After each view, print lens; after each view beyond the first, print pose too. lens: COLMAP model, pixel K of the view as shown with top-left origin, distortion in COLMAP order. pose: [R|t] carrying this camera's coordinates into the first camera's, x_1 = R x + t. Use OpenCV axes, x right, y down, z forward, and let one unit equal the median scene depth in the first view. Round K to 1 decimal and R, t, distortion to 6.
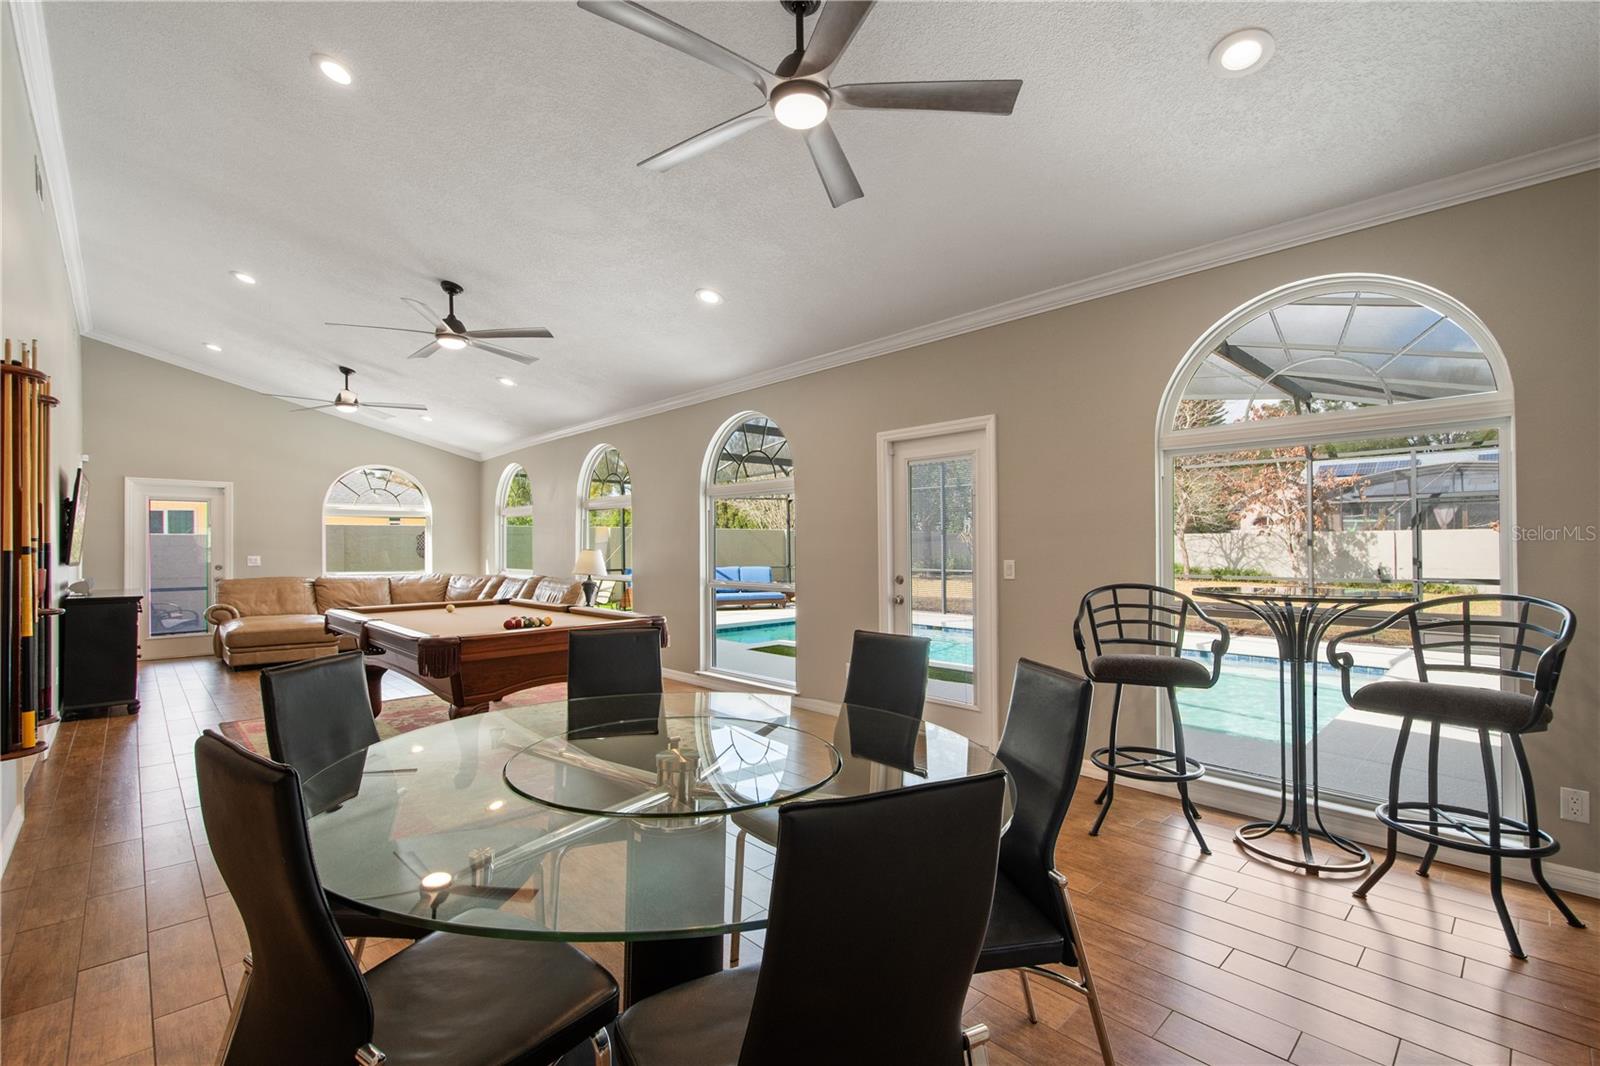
lens RADIAL K [[673.9, 0, 800.1], [0, 673.9, 543.6], [0, 0, 1]] dist [0.001960, 0.000078]
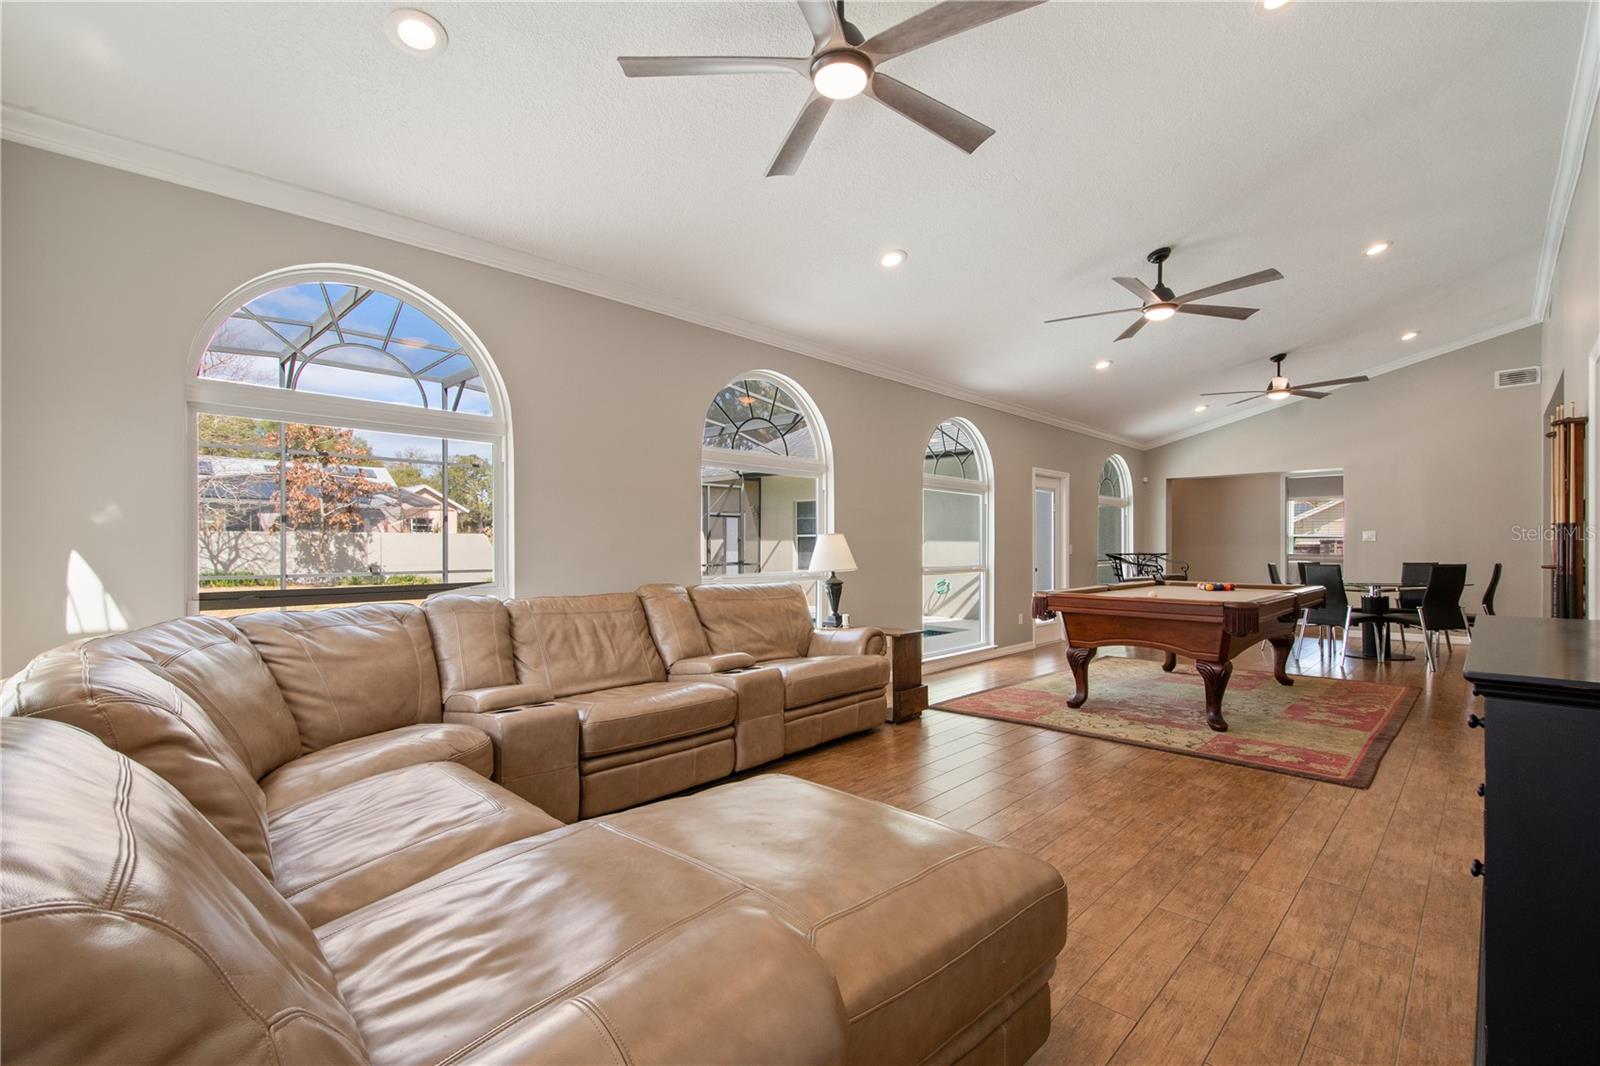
lens RADIAL K [[710.8, 0, 798.7], [0, 710.8, 544.1], [0, 0, 1]] dist [0.001032, -0.000372]
pose [[-0.015221, 0.012324, 0.999808, -1.146110], [-0.007963, 0.999891, -0.012447, 0.029061], [-0.999852, -0.008151, -0.015121, 1.158427]]
